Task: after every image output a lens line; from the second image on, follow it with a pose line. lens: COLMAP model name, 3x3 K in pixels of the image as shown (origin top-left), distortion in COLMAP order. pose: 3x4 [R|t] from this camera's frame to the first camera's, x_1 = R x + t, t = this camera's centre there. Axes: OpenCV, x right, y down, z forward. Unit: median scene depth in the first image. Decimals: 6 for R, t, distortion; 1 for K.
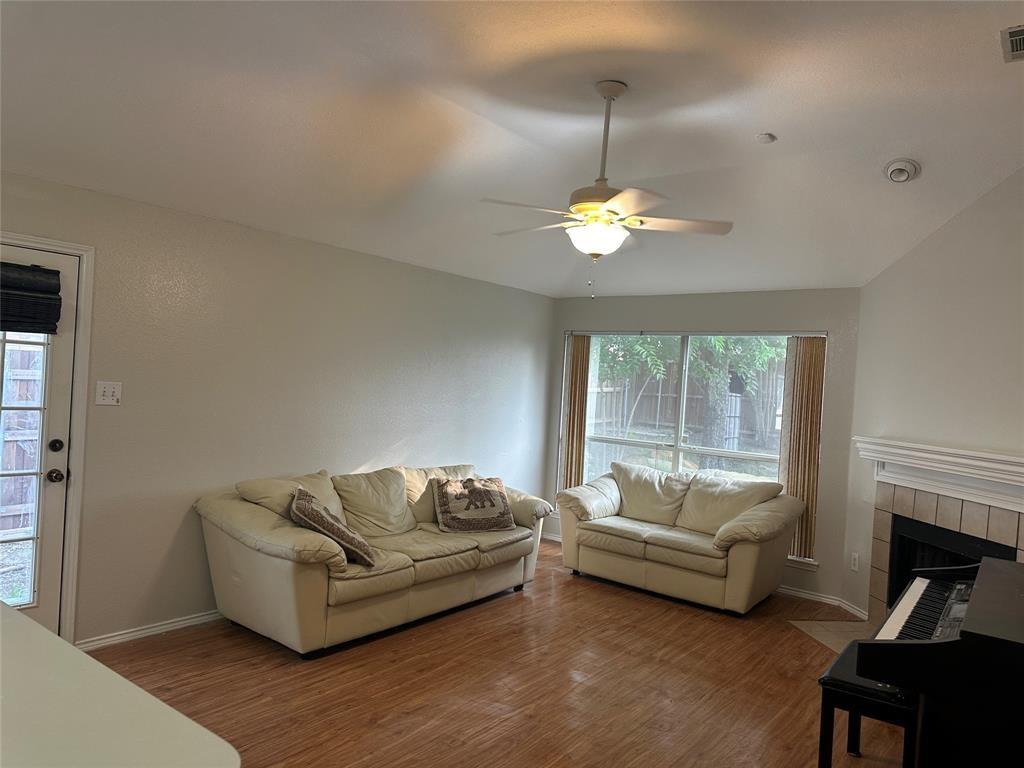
lens RADIAL K [[716.3, 0, 512.0], [0, 716.3, 384.0], [0, 0, 1]] dist [0.089008, -0.119289]
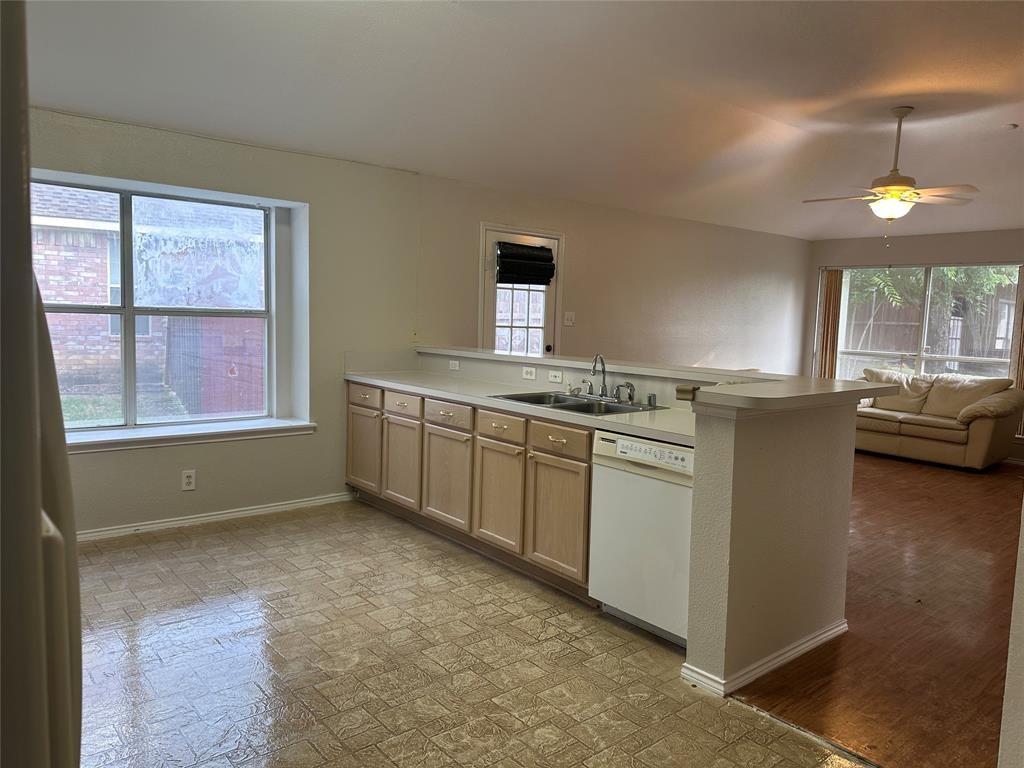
lens RADIAL K [[716.3, 0, 512.0], [0, 716.3, 384.0], [0, 0, 1]] dist [0.089008, -0.119289]
pose [[0.975896, -0.005587, -0.218164, -0.216245], [0.023344, 0.996609, 0.078897, 0.019596], [0.216984, -0.082088, 0.972718, -0.462963]]
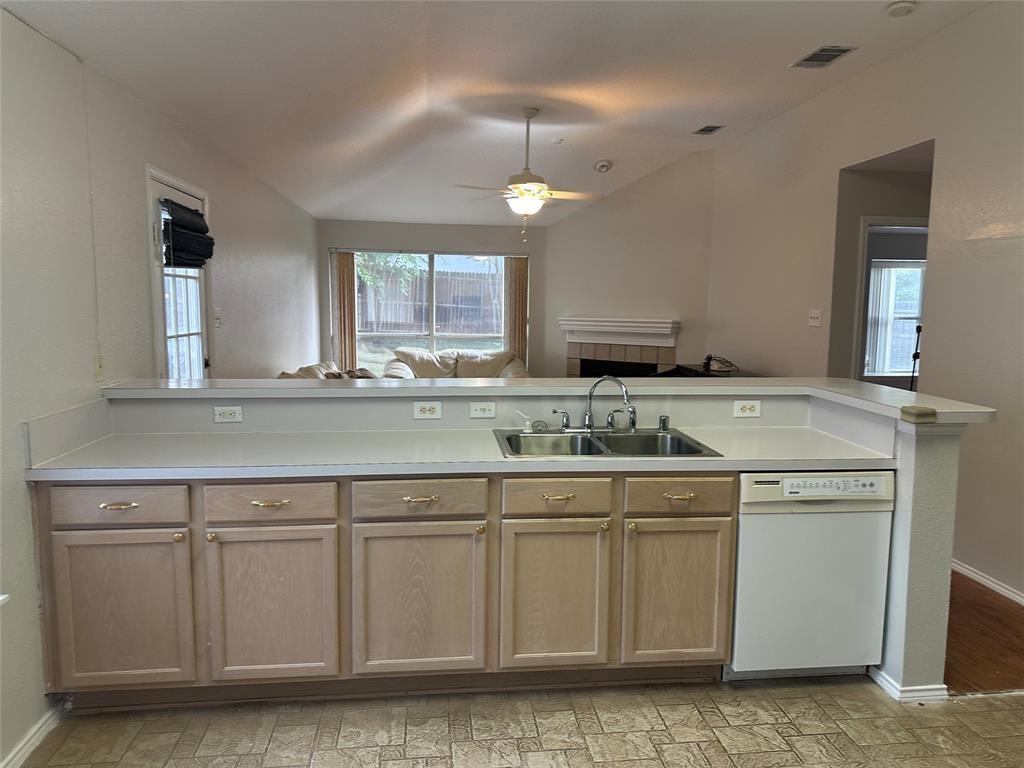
lens RADIAL K [[716.3, 0, 512.0], [0, 716.3, 384.0], [0, 0, 1]] dist [0.089008, -0.119289]
pose [[0.712189, -0.128706, 0.690088, -0.702489], [0.029679, 0.987690, 0.153582, -0.032180], [-0.701360, -0.088898, 0.707242, -0.119033]]
